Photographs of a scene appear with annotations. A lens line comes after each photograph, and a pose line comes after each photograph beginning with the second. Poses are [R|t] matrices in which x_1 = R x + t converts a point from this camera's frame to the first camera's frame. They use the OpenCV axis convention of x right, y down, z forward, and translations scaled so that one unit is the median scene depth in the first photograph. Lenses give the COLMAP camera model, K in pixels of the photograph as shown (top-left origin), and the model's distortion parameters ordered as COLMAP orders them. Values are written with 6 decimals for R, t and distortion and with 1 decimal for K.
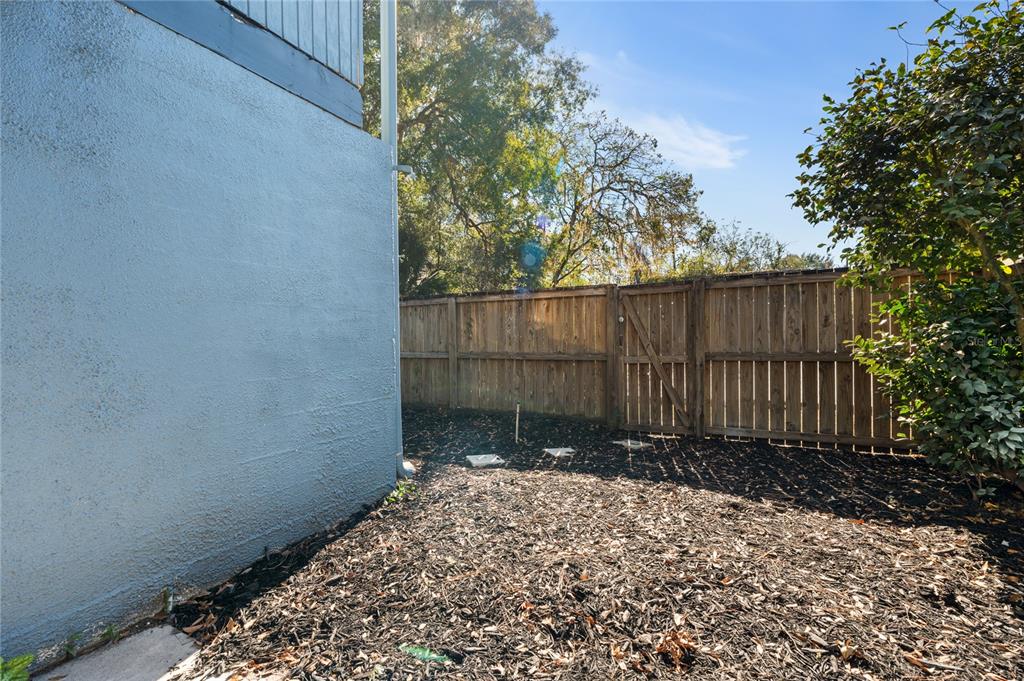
lens RADIAL K [[465.9, 0, 508.5], [0, 465.9, 341.6], [0, 0, 1]] dist [-0.002275, 0.000837]
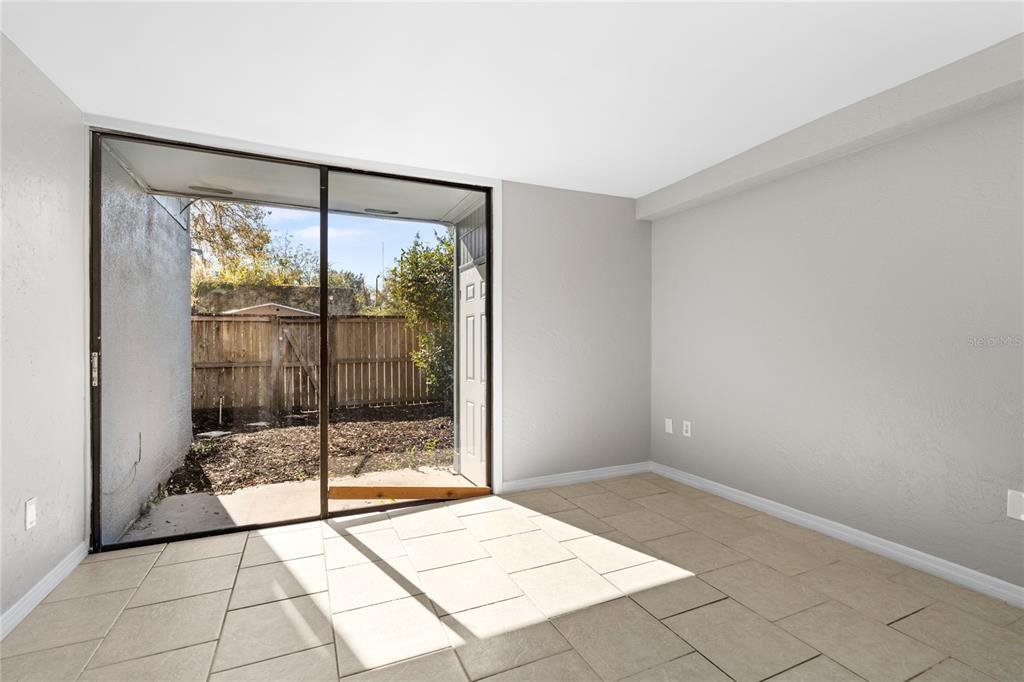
lens RADIAL K [[465.9, 0, 512.6], [0, 465.9, 342.9], [0, 0, 1]] dist [-0.002275, 0.000837]
pose [[0.604127, 0.001840, 0.796886, -0.502803], [0.005677, 0.999962, -0.006613, -0.018496], [-0.796867, 0.008519, 0.604094, -0.507156]]
